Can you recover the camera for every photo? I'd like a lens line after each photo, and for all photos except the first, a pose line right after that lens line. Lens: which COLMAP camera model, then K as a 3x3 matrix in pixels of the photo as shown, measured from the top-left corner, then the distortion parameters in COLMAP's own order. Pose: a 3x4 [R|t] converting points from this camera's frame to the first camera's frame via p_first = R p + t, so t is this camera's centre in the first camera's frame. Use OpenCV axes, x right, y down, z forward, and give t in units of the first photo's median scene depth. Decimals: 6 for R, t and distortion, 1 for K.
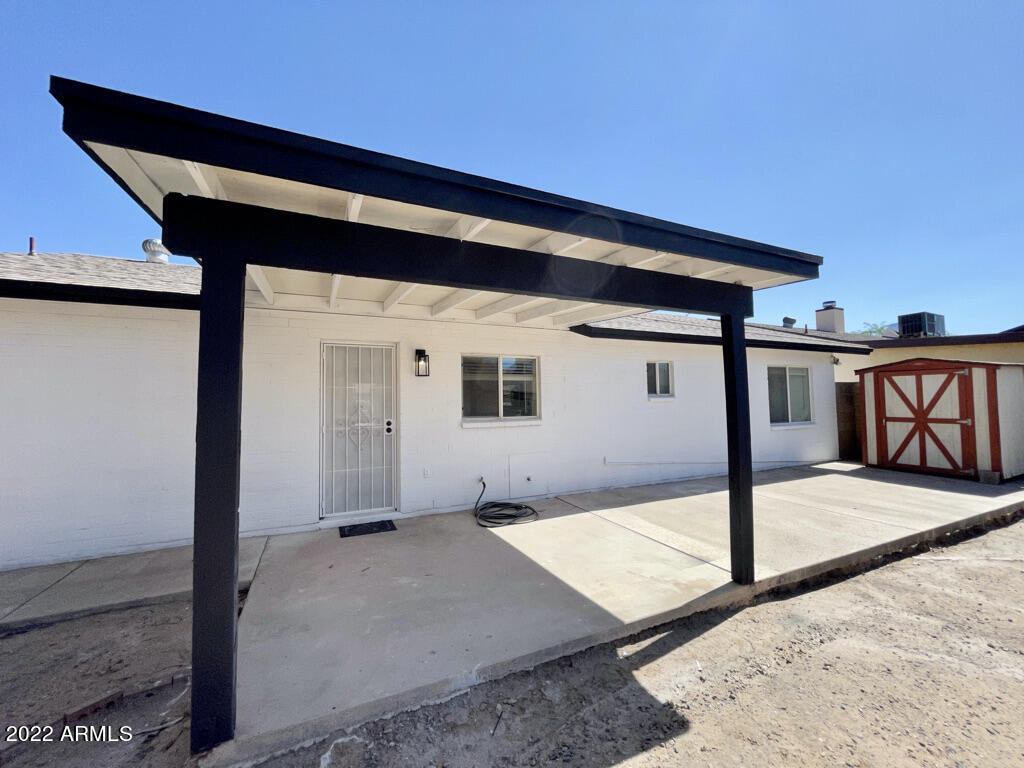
lens RADIAL K [[417.1, 0, 512.0], [0, 417.1, 384.0], [0, 0, 1]] dist [0.024537, -0.000037]
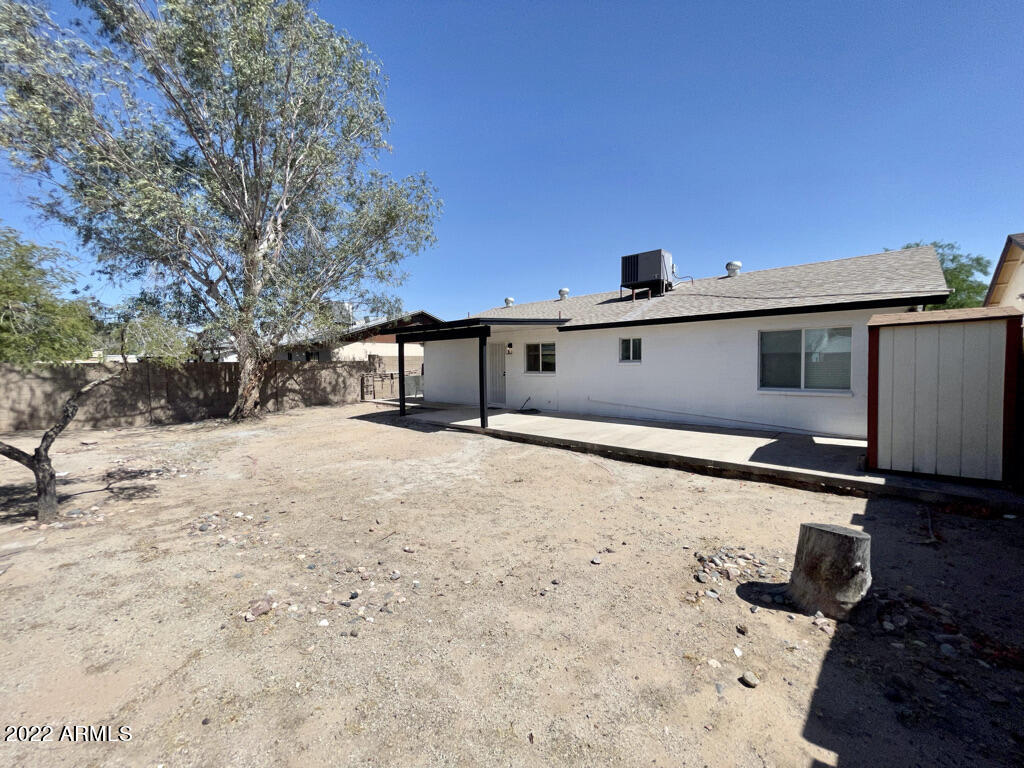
lens RADIAL K [[417.1, 0, 512.0], [0, 417.1, 384.0], [0, 0, 1]] dist [0.024537, -0.000037]
pose [[0.386946, 0.057857, -0.920285, 1.857499], [0.045313, 0.995631, 0.081646, -0.037039], [0.920988, -0.073293, 0.382634, 0.039866]]
